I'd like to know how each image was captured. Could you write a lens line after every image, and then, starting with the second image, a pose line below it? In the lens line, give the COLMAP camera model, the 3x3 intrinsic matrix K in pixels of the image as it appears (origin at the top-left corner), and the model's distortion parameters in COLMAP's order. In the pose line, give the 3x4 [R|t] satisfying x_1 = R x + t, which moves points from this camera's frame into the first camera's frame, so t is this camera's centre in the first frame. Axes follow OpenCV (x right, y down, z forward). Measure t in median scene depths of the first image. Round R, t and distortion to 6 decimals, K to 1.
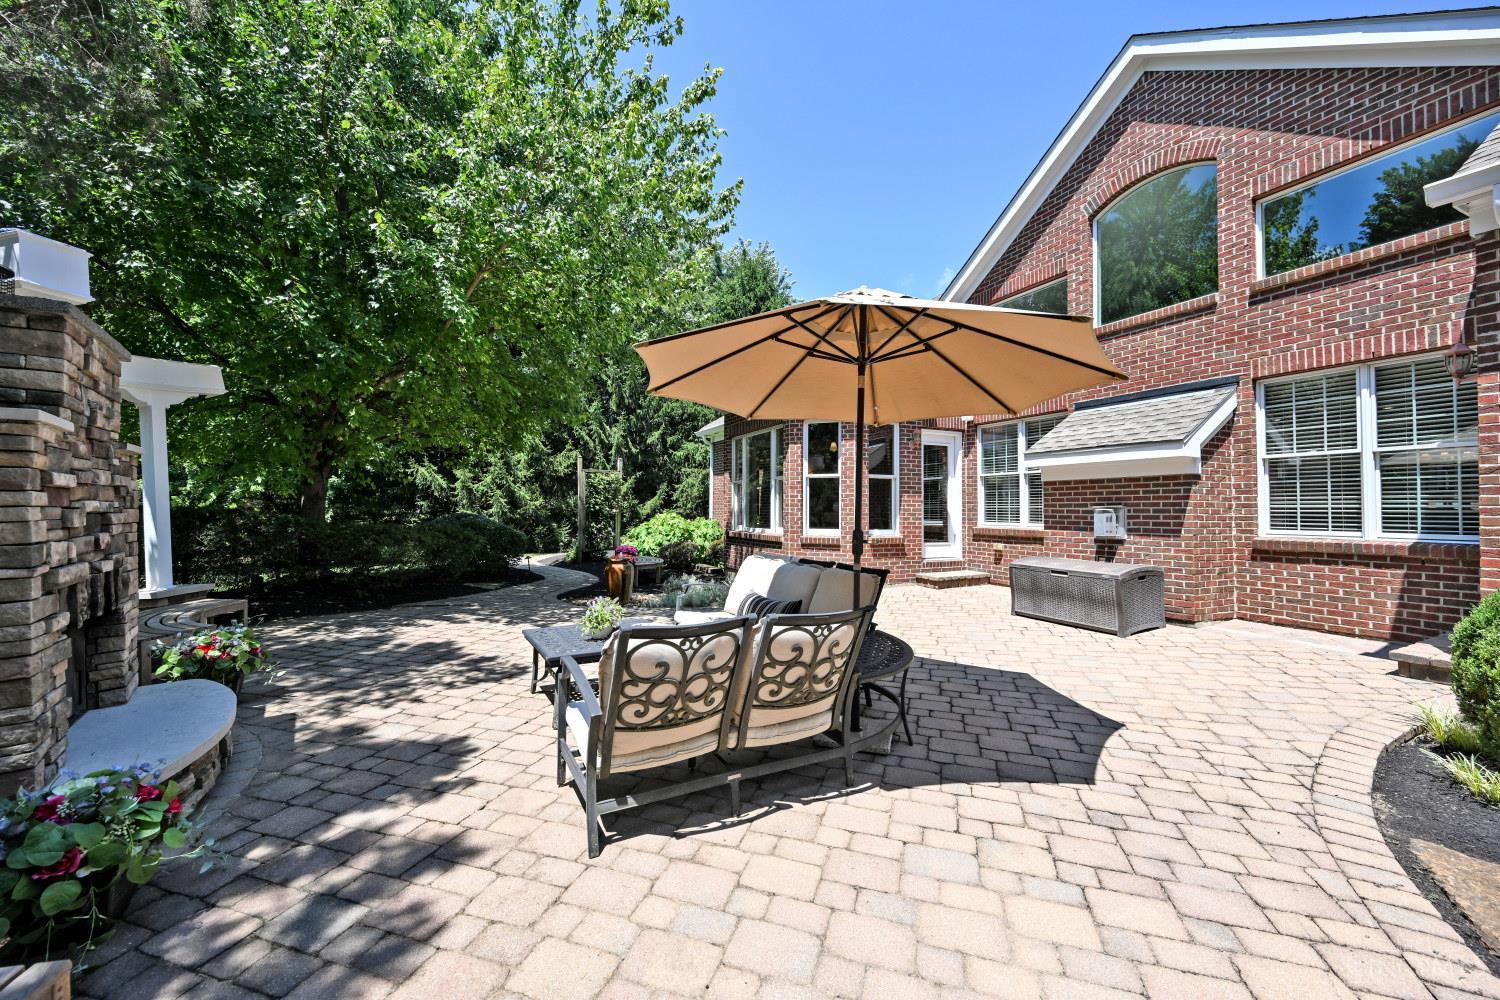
lens RADIAL K [[590.7, 0, 748.3], [0, 590.7, 499.4], [0, 0, 1]] dist [0.002009, 0.000068]
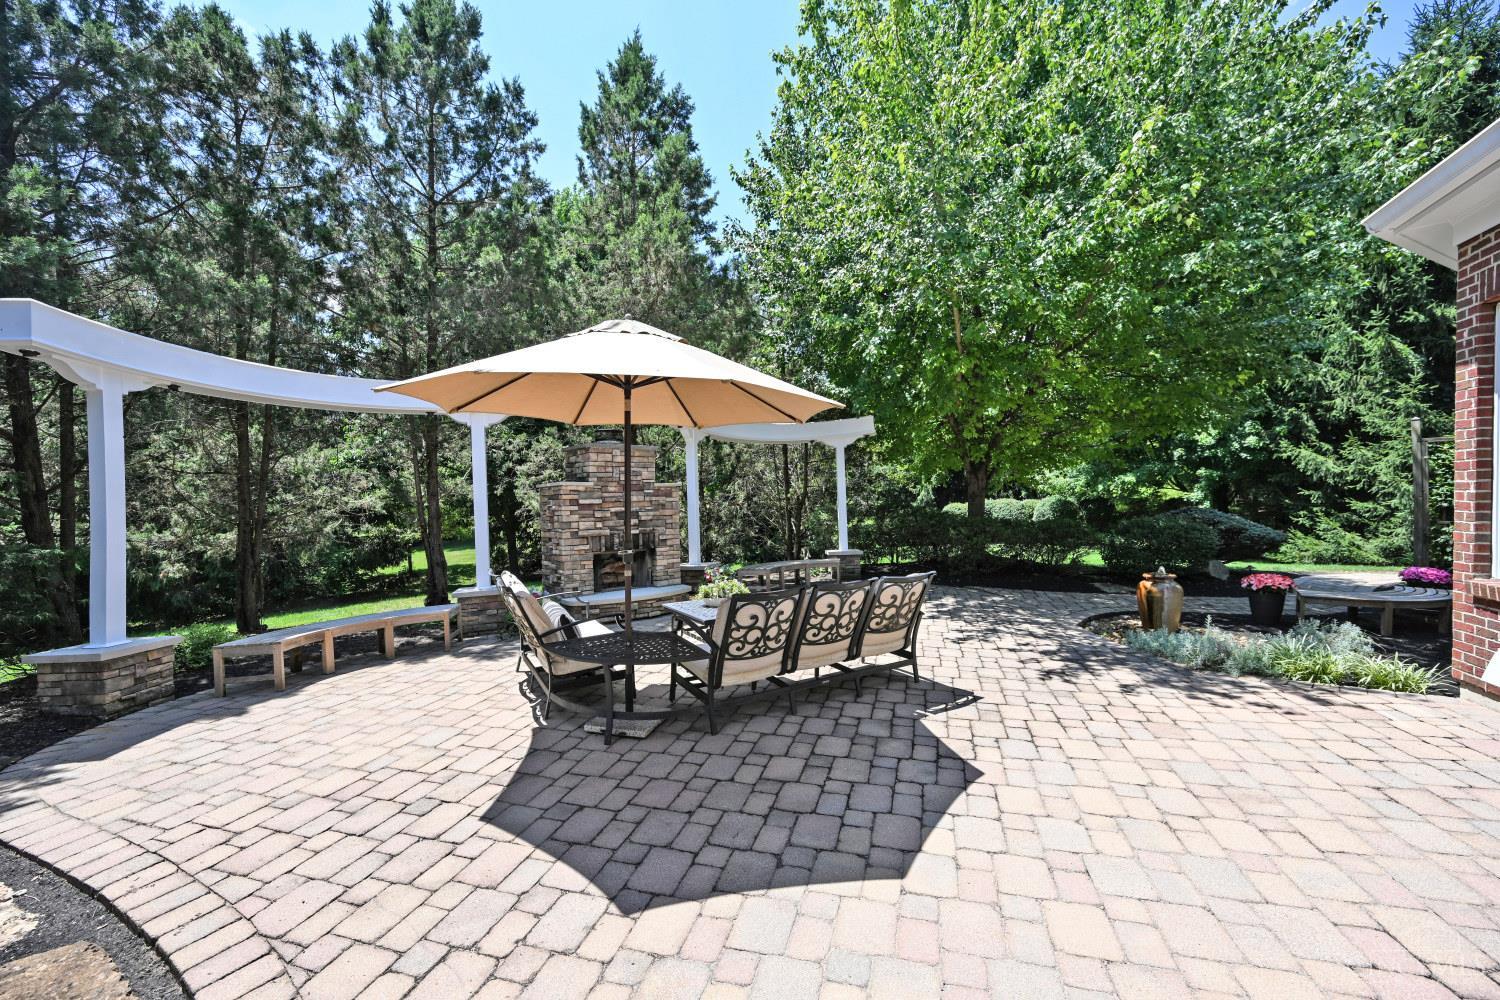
lens RADIAL K [[590.7, 0, 738.3], [0, 590.7, 499.8], [0, 0, 1]] dist [0.002009, 0.000068]
pose [[0.012820, 0.000867, -0.999917, 0.658687], [0.022795, 0.999739, 0.001159, -0.008437], [0.999658, -0.022808, 0.012797, 0.607354]]
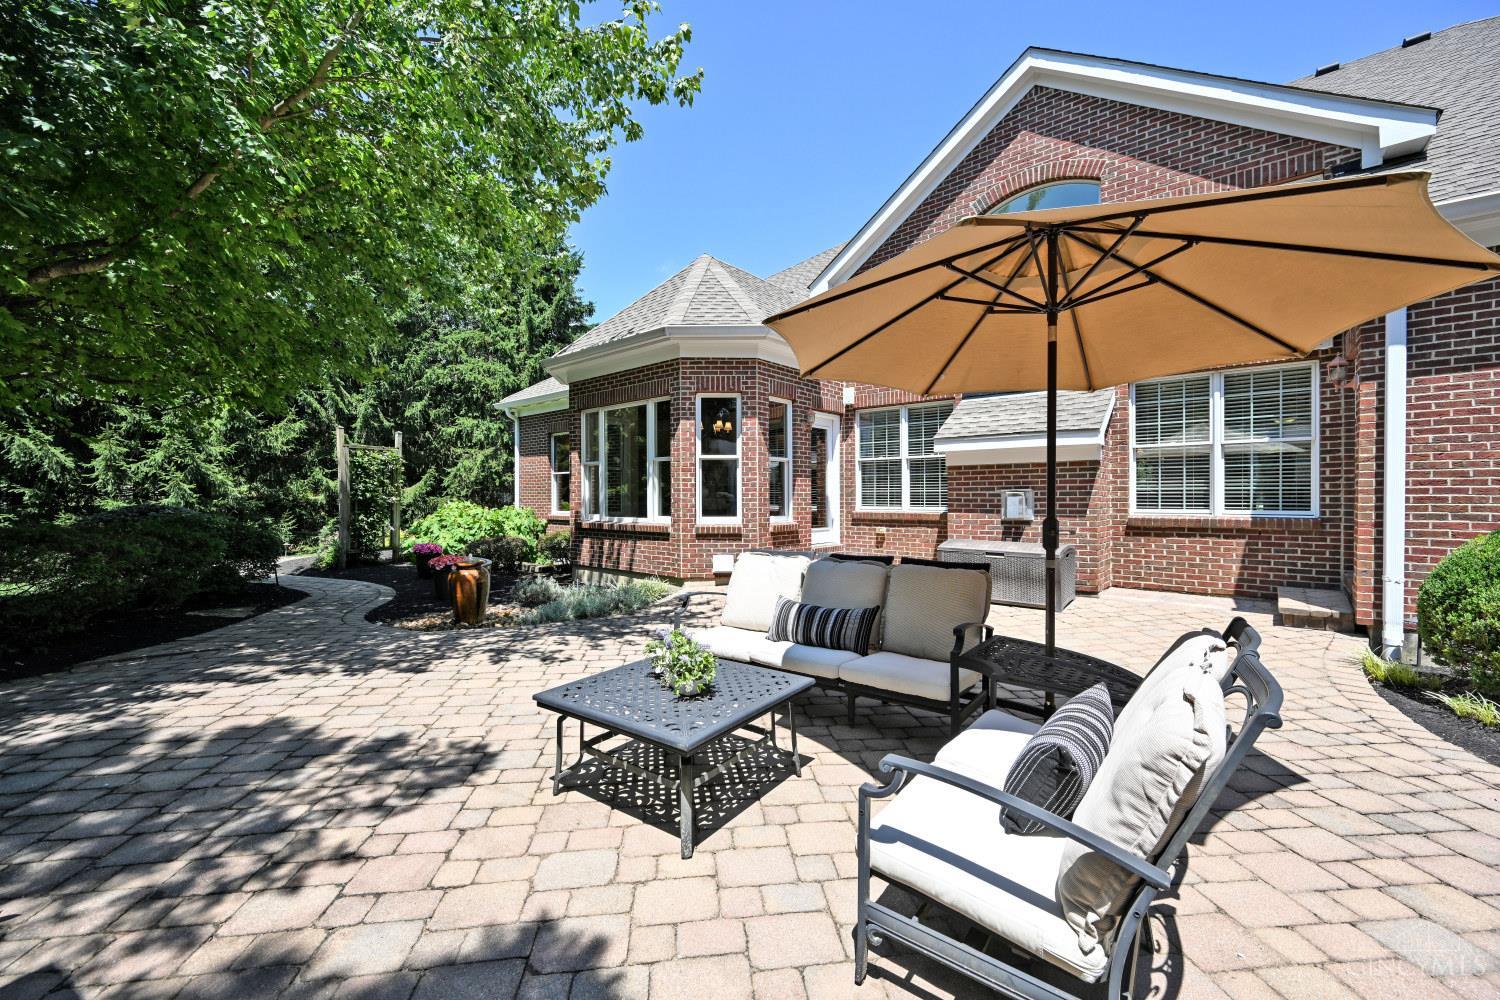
lens RADIAL K [[590.7, 0, 747.3], [0, 590.7, 502.9], [0, 0, 1]] dist [0.002009, 0.000068]
pose [[0.911058, -0.013132, 0.412069, -0.266870], [0.001102, 0.999567, 0.029417, 0.003461], [-0.412276, -0.026346, 0.910678, 0.223193]]
